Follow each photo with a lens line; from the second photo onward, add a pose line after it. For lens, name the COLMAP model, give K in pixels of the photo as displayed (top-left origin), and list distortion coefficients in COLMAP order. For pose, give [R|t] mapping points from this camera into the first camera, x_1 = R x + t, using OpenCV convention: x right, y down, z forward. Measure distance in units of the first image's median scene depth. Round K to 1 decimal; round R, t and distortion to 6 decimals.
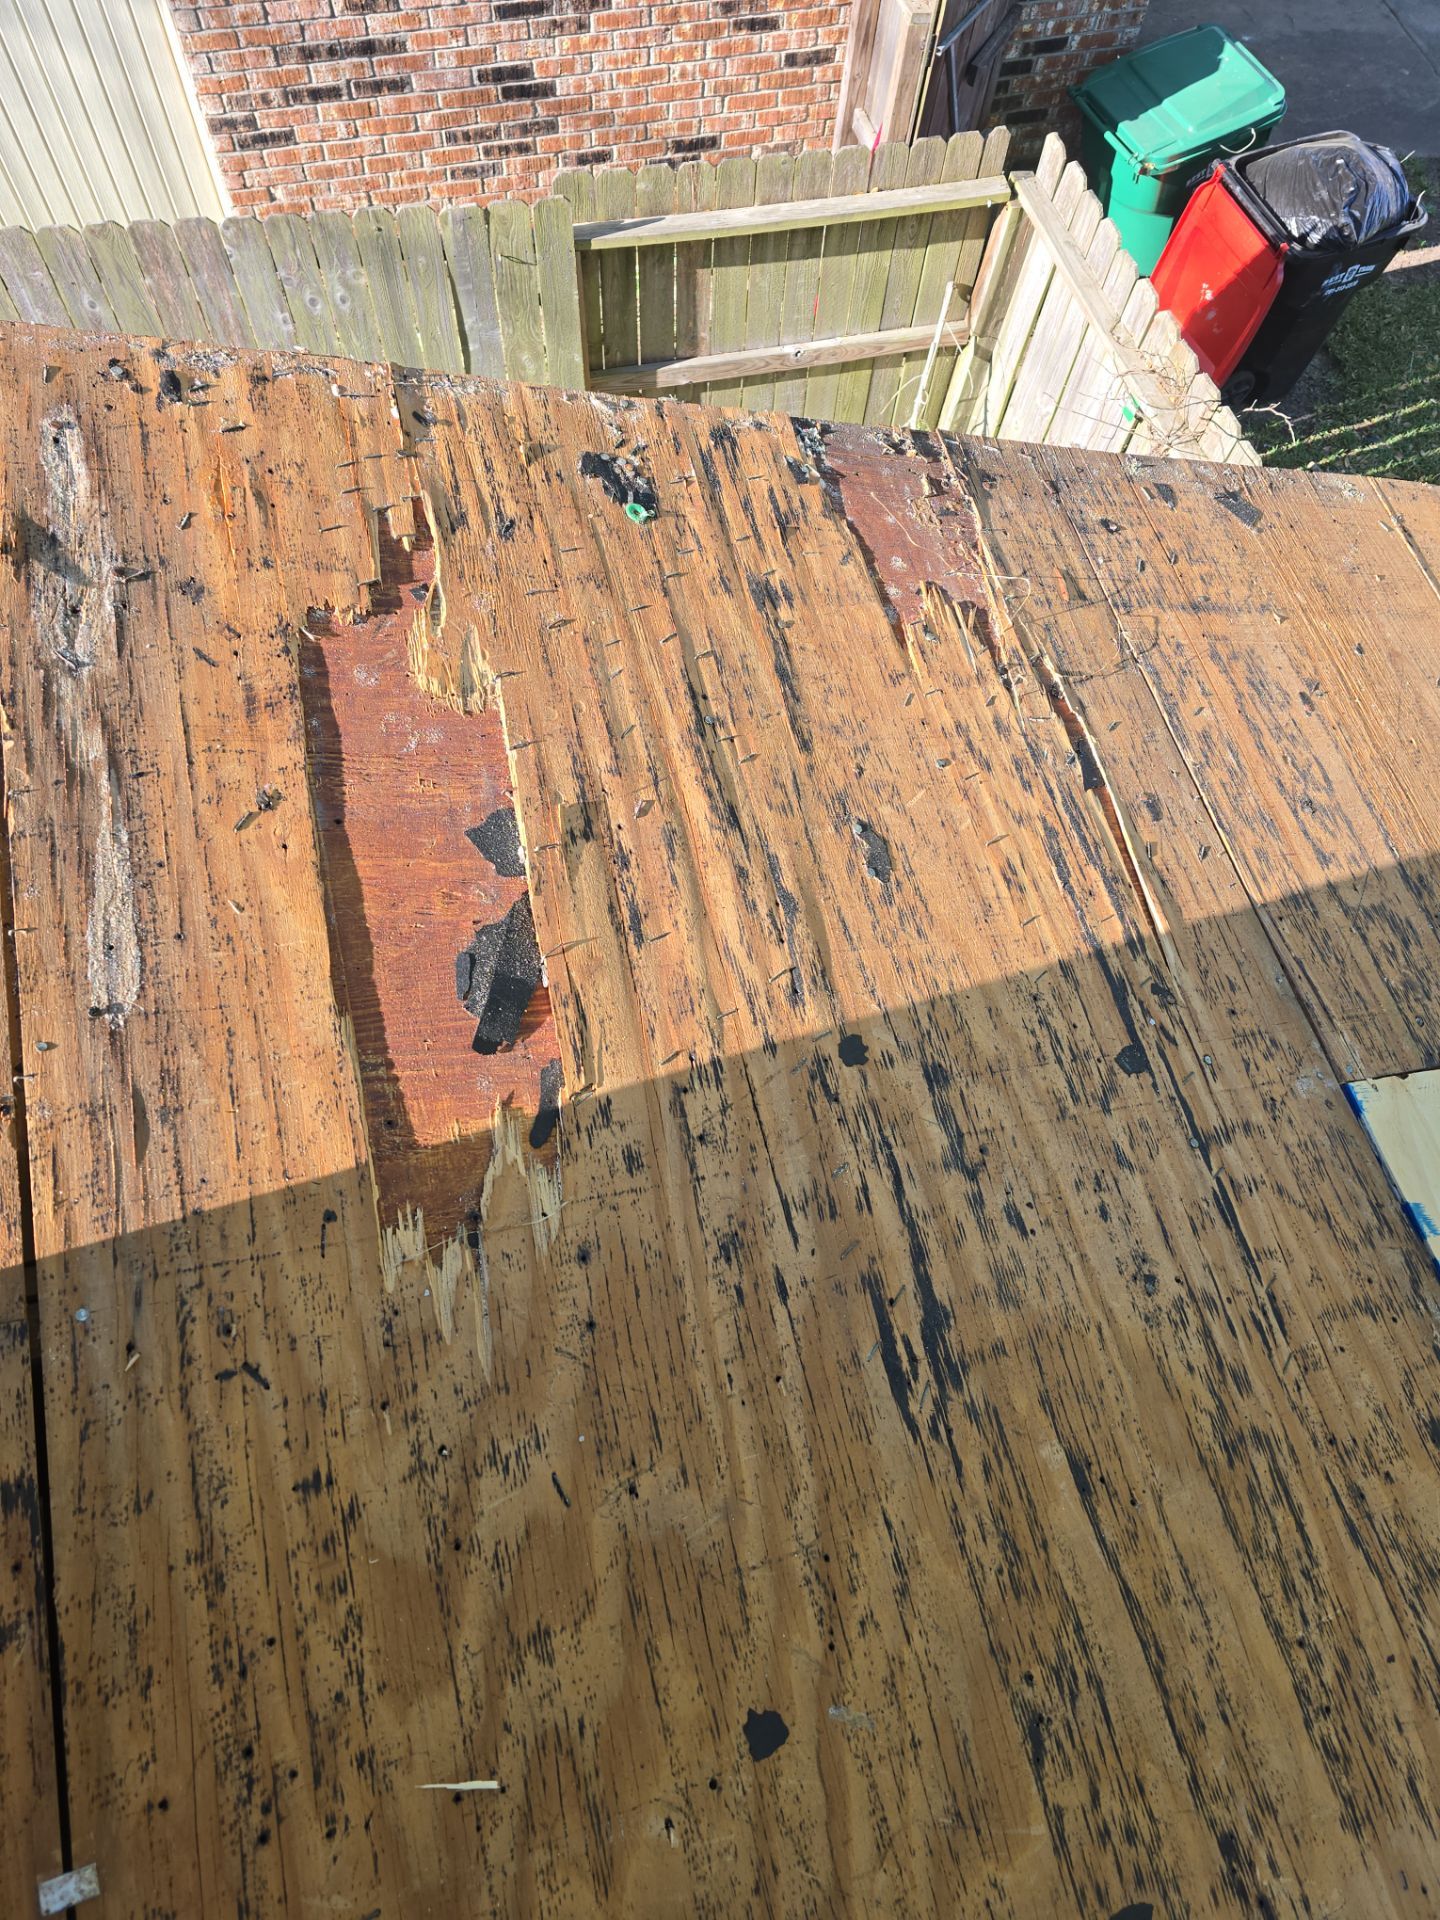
lens RADIAL K [[1306.2, 0, 720.0], [0, 1306.2, 960.0], [0, 0, 1]] dist [0.077358, -0.066856]
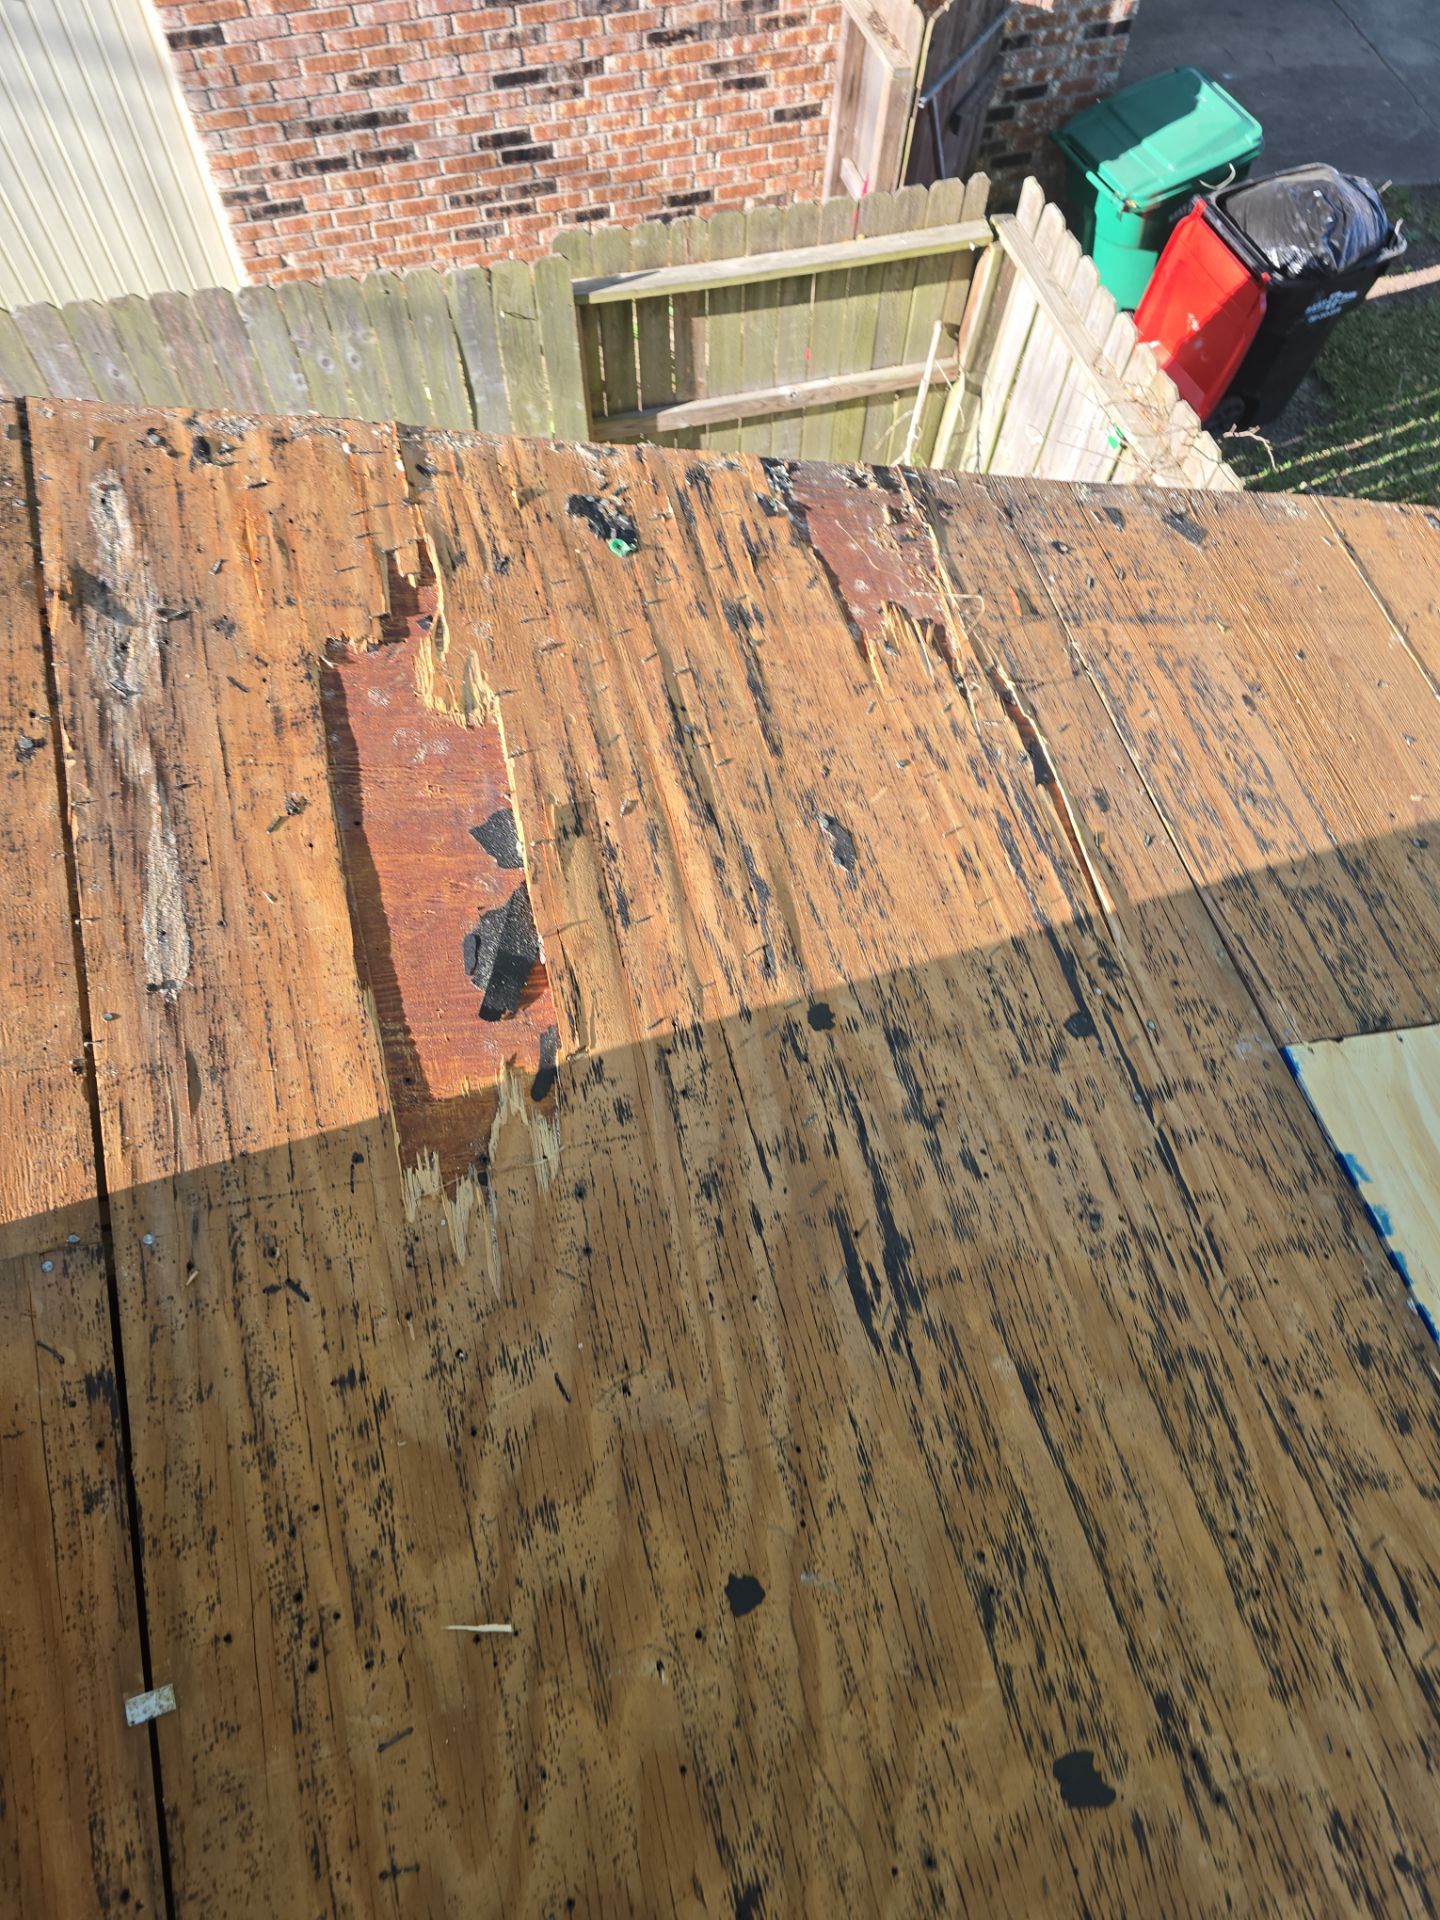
lens RADIAL K [[1302.6, 0, 720.0], [0, 1302.6, 960.0], [0, 0, 1]] dist [0.074967, -0.078637]
pose [[0.999543, -0.026972, -0.013619, 0.031425], [0.026623, 0.999329, -0.025170, 0.045002], [0.014289, 0.024796, 0.999590, -0.111911]]
